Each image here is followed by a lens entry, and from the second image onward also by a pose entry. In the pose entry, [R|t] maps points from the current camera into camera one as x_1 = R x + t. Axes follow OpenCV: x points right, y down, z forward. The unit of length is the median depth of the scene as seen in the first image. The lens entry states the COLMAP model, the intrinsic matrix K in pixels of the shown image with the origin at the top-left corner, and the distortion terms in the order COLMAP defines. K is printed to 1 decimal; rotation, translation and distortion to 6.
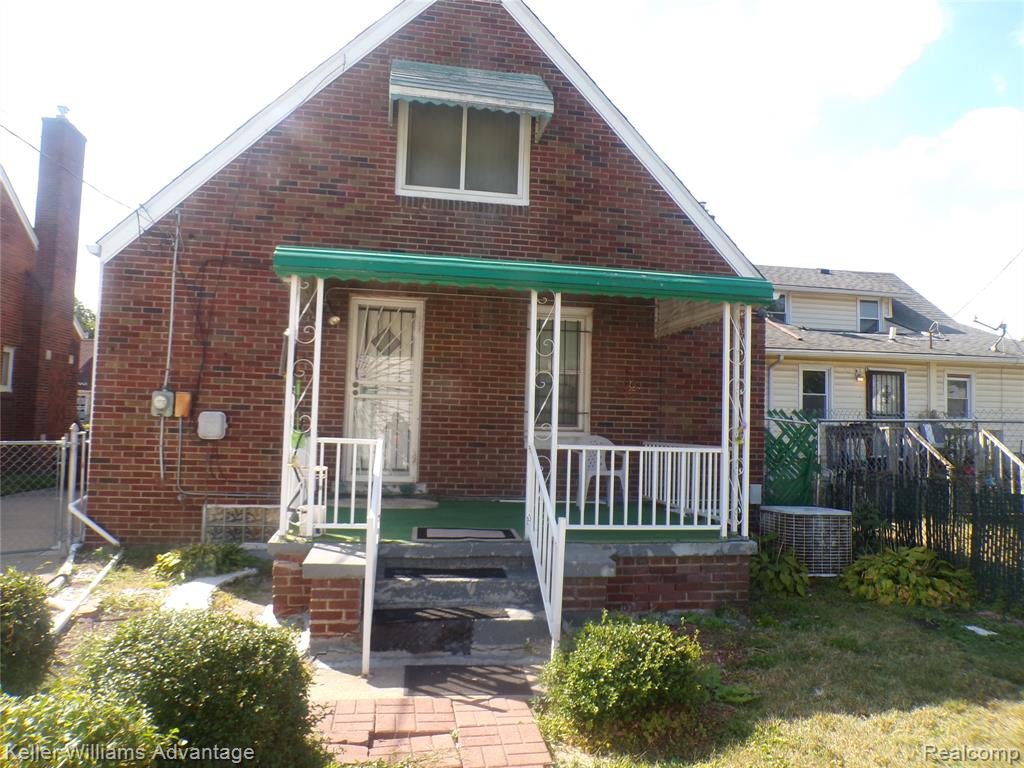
lens RADIAL K [[695.6, 0, 511.9], [0, 695.6, 381.4], [0, 0, 1]] dist [-0.037199, 0.006962]
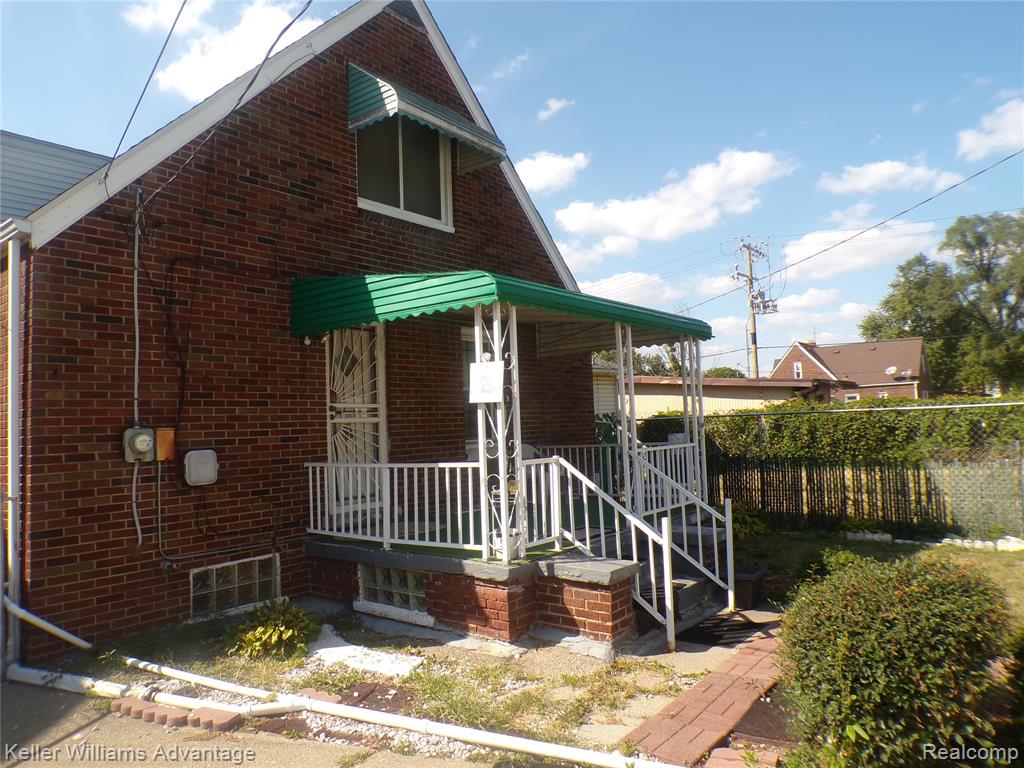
lens RADIAL K [[695.6, 0, 512.0], [0, 695.6, 383.5], [0, 0, 1]] dist [-0.037199, 0.006962]
pose [[0.742069, -0.020153, 0.670021, -0.688563], [0.025754, 0.999667, 0.001545, -0.024650], [-0.669829, 0.016109, 0.742341, 0.168118]]
